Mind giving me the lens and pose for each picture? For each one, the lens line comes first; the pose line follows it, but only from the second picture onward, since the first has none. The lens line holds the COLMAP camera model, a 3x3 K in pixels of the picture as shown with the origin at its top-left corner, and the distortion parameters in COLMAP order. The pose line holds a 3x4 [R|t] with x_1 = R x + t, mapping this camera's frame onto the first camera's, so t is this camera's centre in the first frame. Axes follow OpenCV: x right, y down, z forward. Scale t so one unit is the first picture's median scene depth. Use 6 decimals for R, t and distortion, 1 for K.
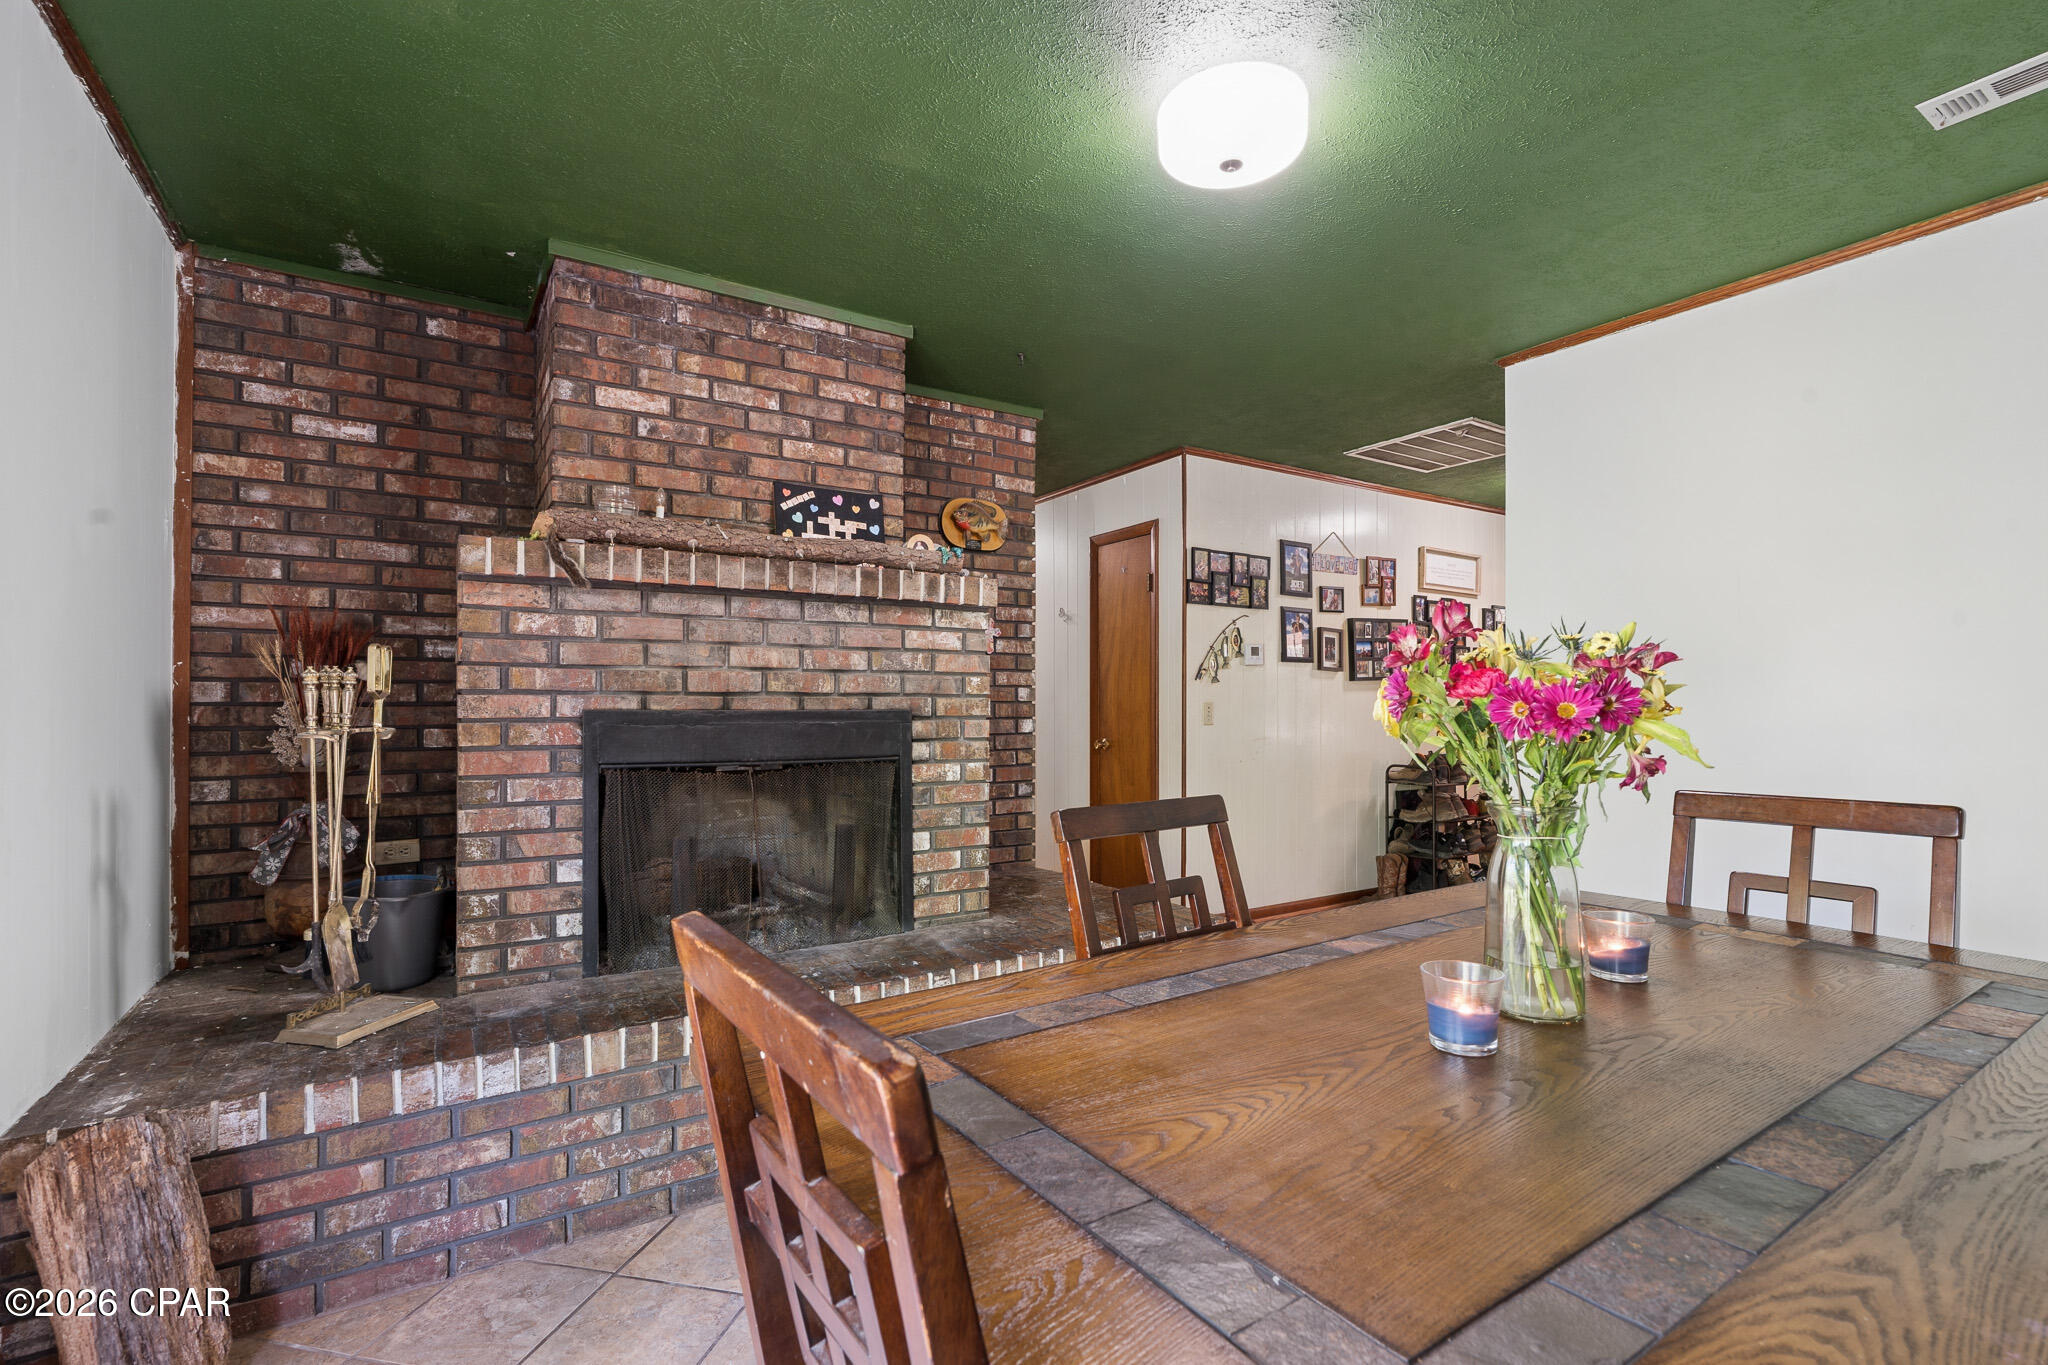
lens RADIAL K [[934.3, 0, 1016.5], [0, 934.3, 692.9], [0, 0, 1]] dist [-0.000911, 0.000103]
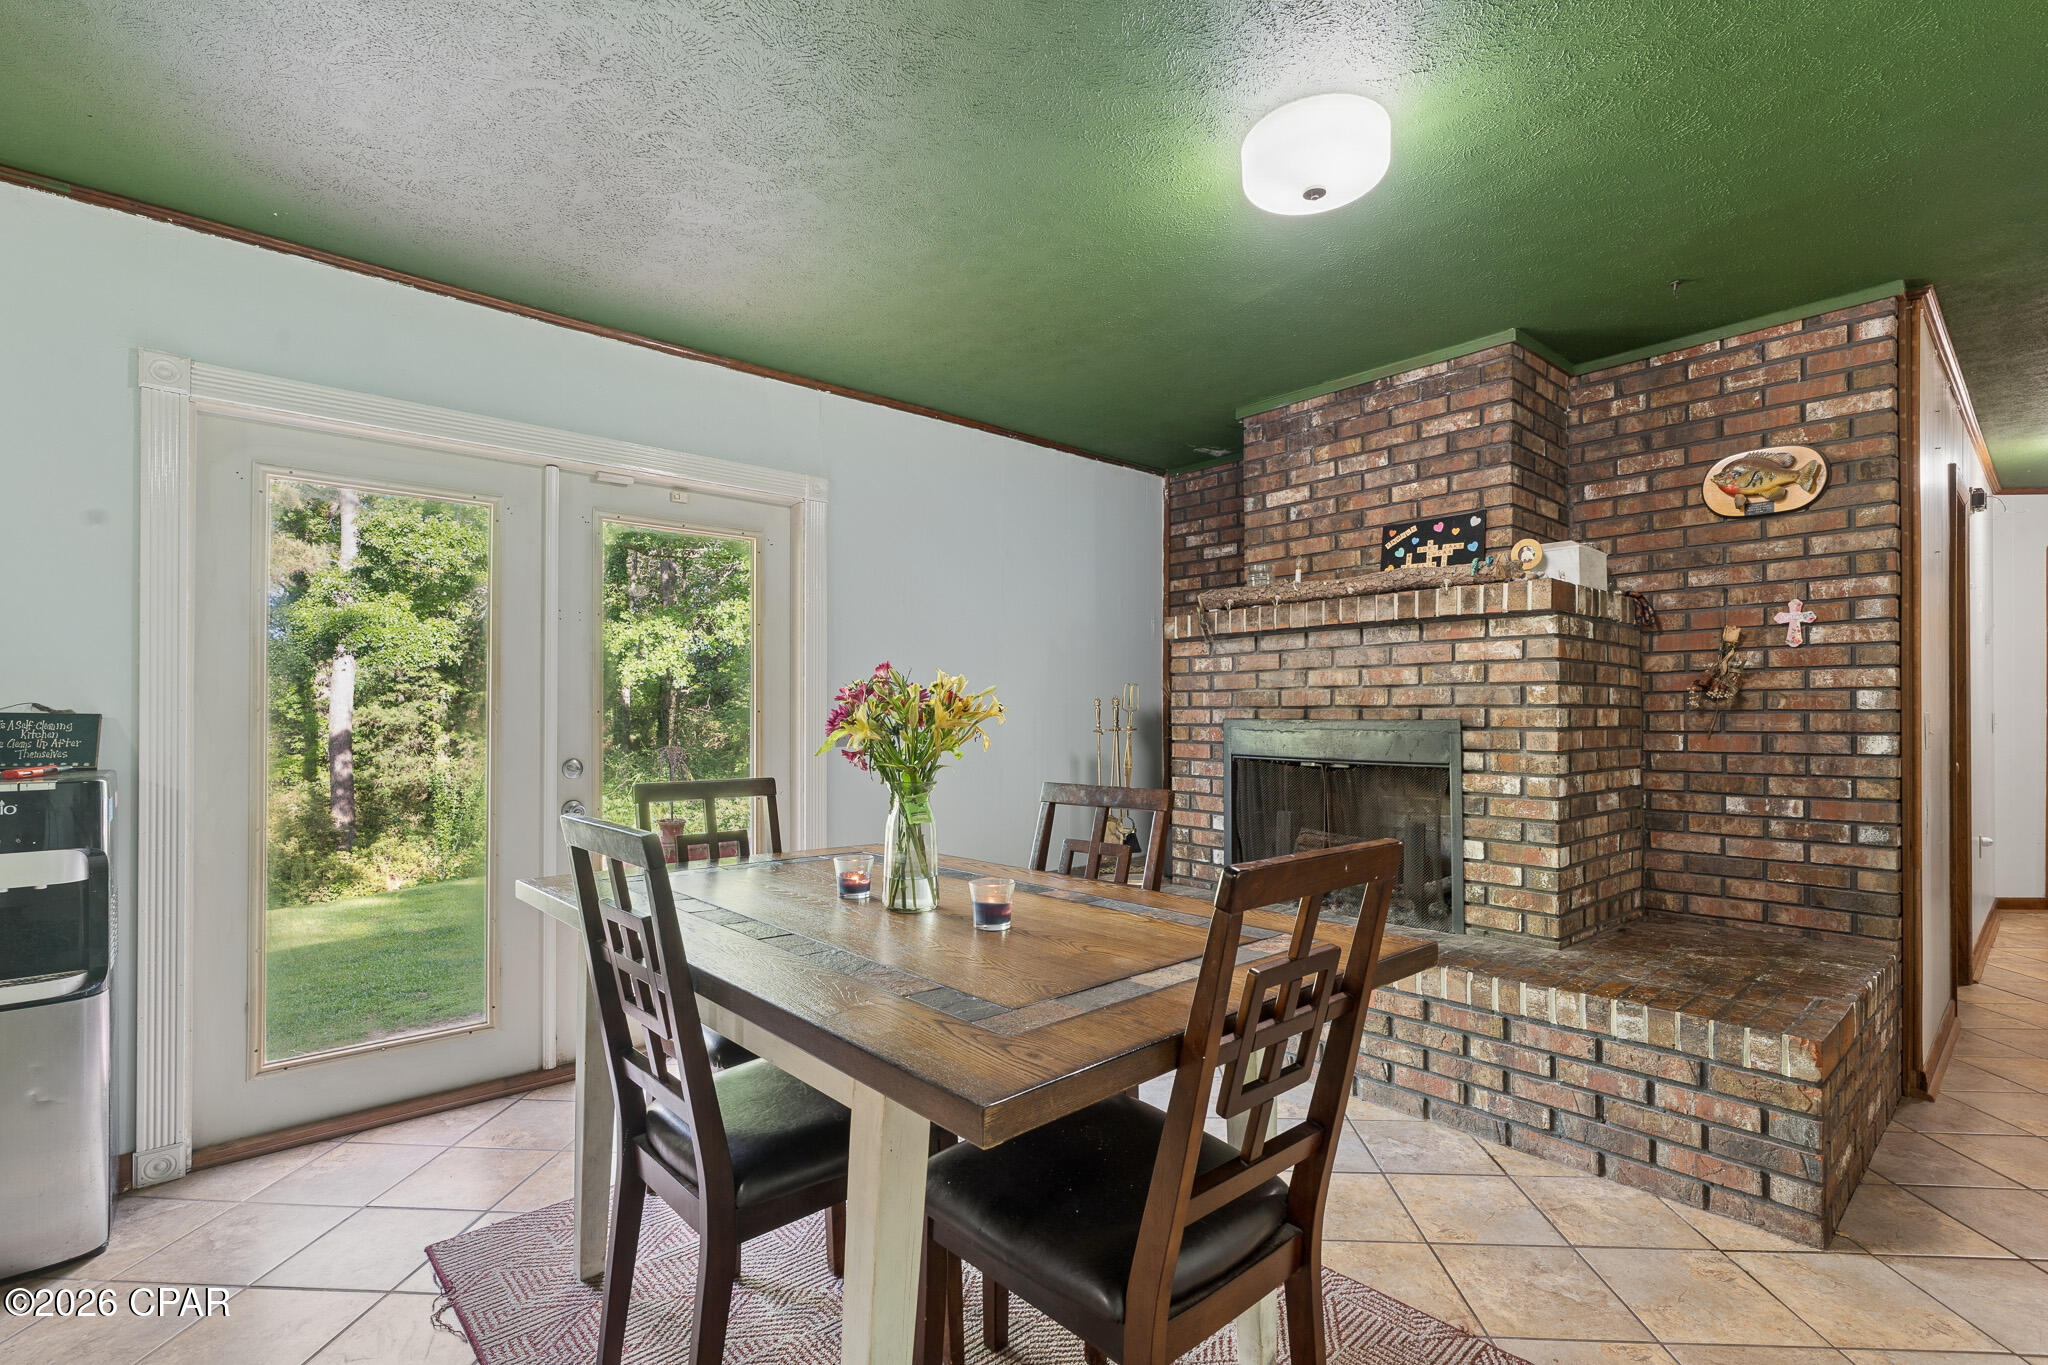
lens RADIAL K [[934.3, 0, 1011.4], [0, 934.3, 700.9], [0, 0, 1]] dist [-0.000911, 0.000103]
pose [[0.147506, -0.012753, -0.988979, 0.840987], [0.016407, 0.999811, -0.010446, -0.001027], [0.988925, -0.014686, 0.147688, 0.358364]]
